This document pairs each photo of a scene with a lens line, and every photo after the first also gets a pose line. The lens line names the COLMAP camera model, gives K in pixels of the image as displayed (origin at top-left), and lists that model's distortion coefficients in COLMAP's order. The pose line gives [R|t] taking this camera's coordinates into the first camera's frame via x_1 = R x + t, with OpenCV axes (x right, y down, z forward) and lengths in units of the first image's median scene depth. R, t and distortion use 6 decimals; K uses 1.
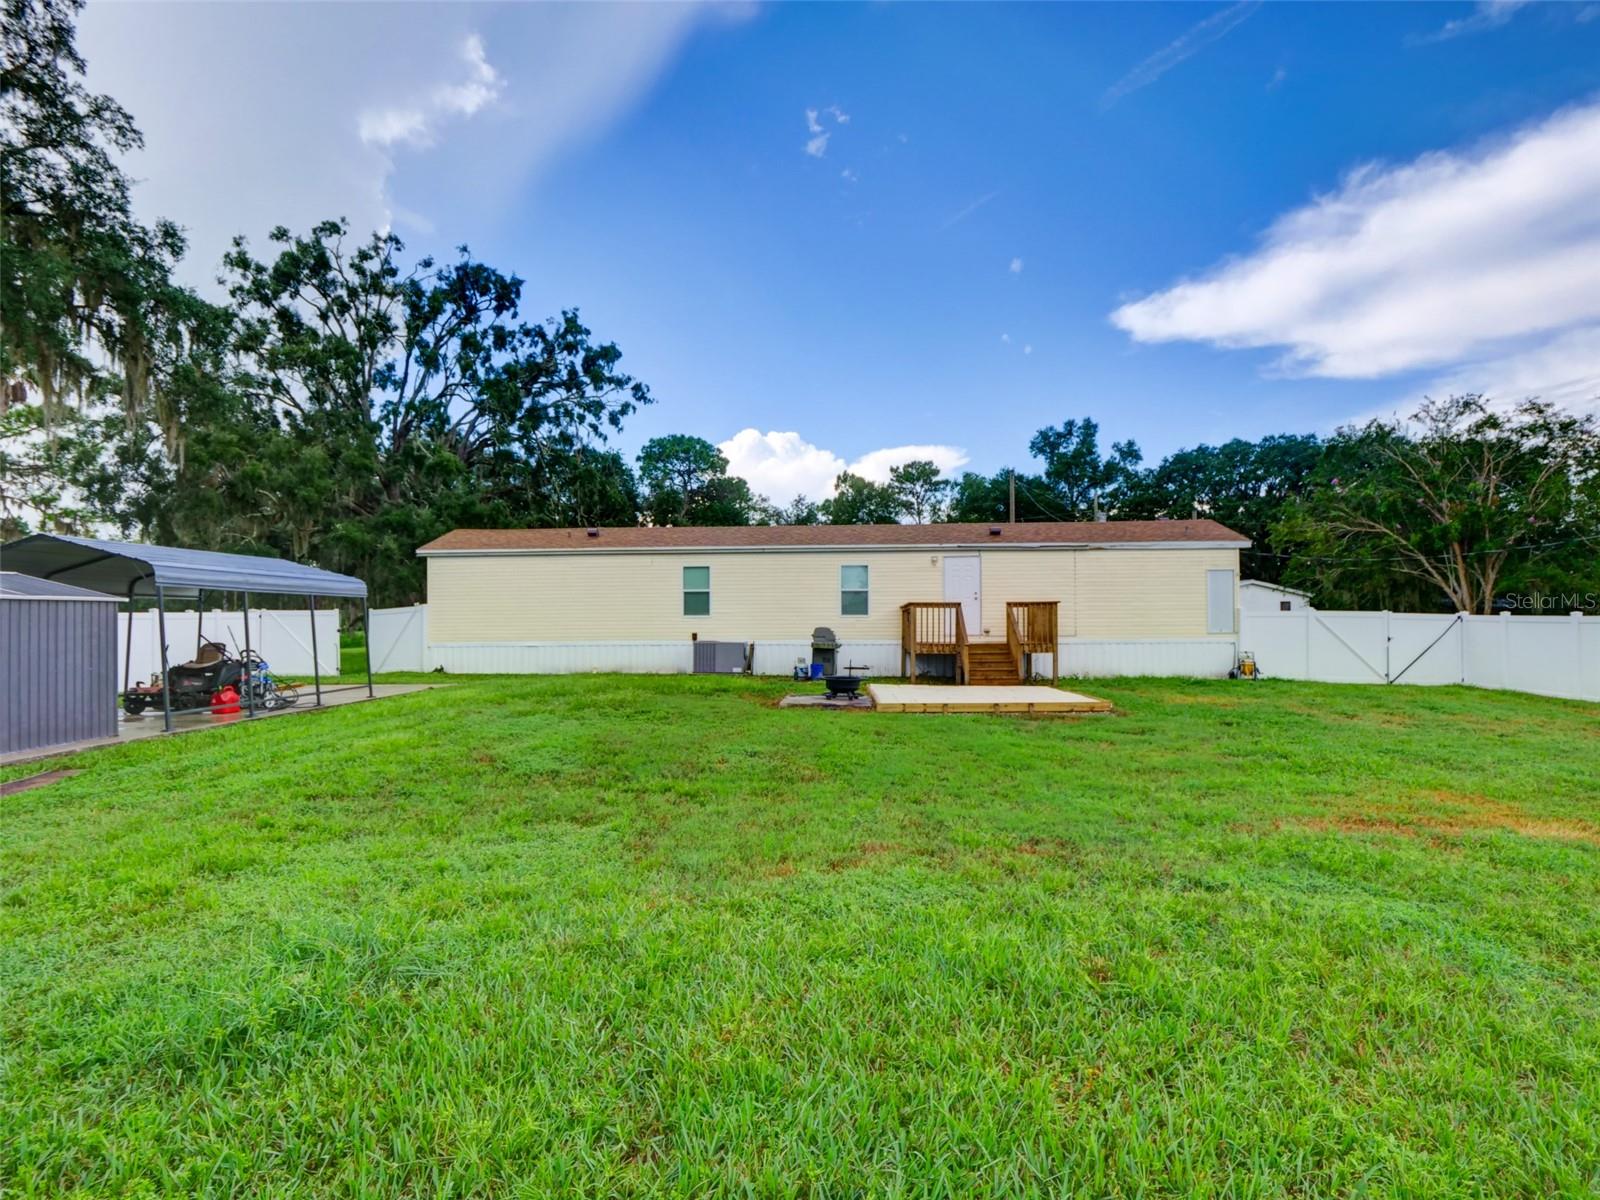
lens RADIAL K [[801.5, 0, 800.0], [0, 801.5, 600.0], [0, 0, 1]] dist [-0.013849, 0.000325]
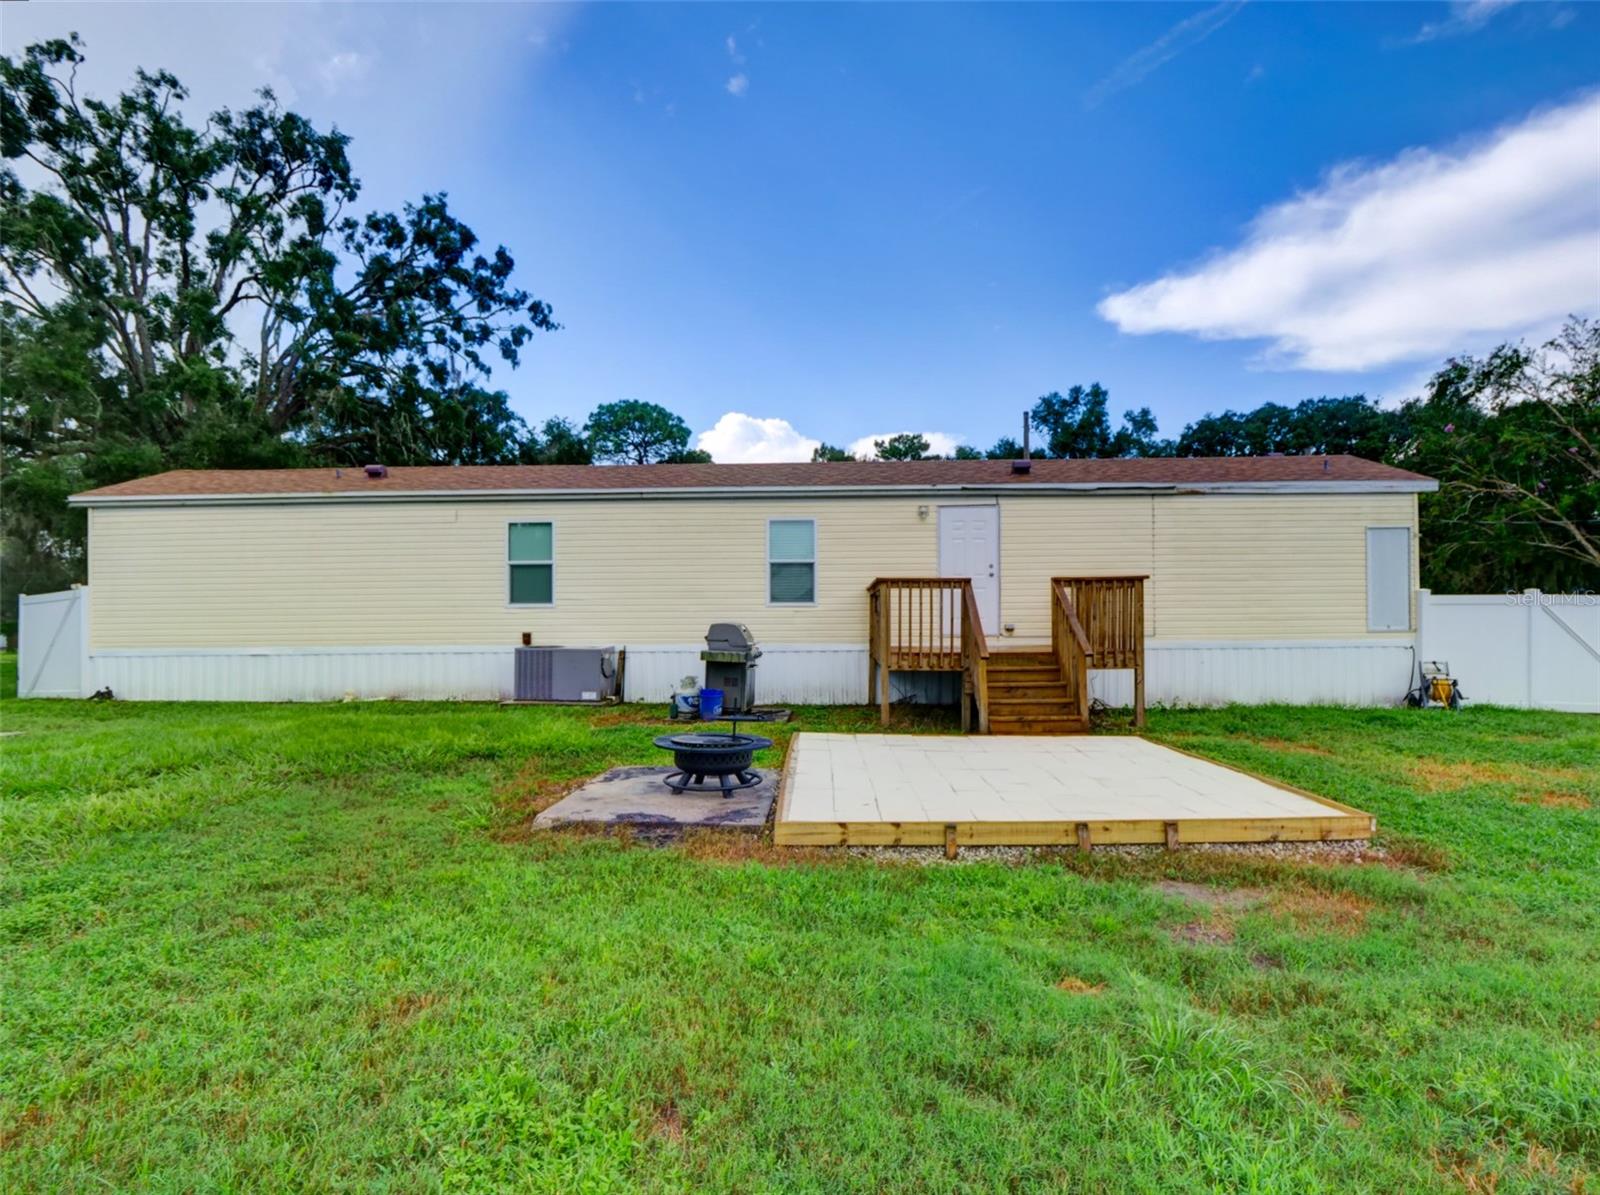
lens RADIAL K [[815.0, 0, 808.5], [0, 815.0, 601.9], [0, 0, 1]] dist [-0.014292, 0.000448]
pose [[0.999675, -0.001548, 0.025428, 0.039513], [0.001251, 0.999931, 0.011709, 0.006726], [-0.025444, -0.011674, 0.999608, 0.232974]]
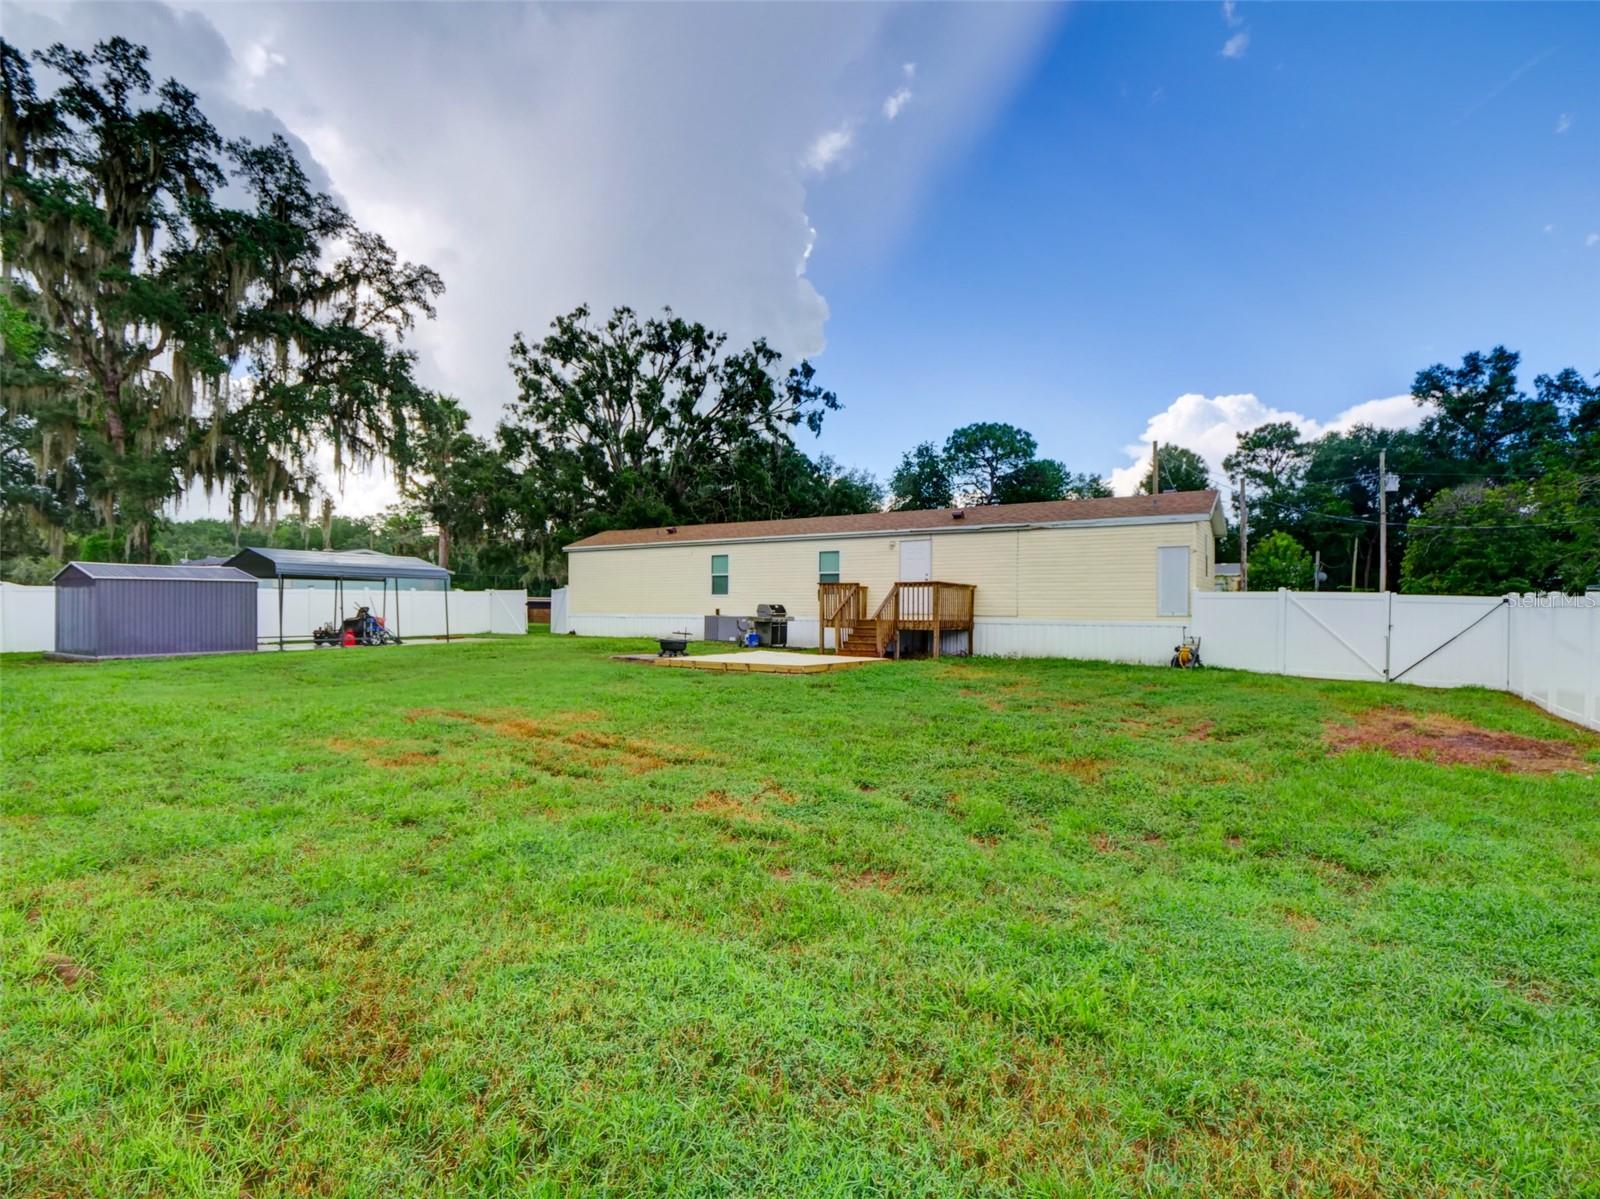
lens RADIAL K [[801.5, 0, 800.0], [0, 801.5, 599.5], [0, 0, 1]] dist [-0.013849, 0.000325]
pose [[0.861590, 0.006625, -0.507562, 0.368916], [0.001736, 0.999871, 0.015999, 0.004277], [0.507602, -0.014665, 0.861467, -0.000469]]
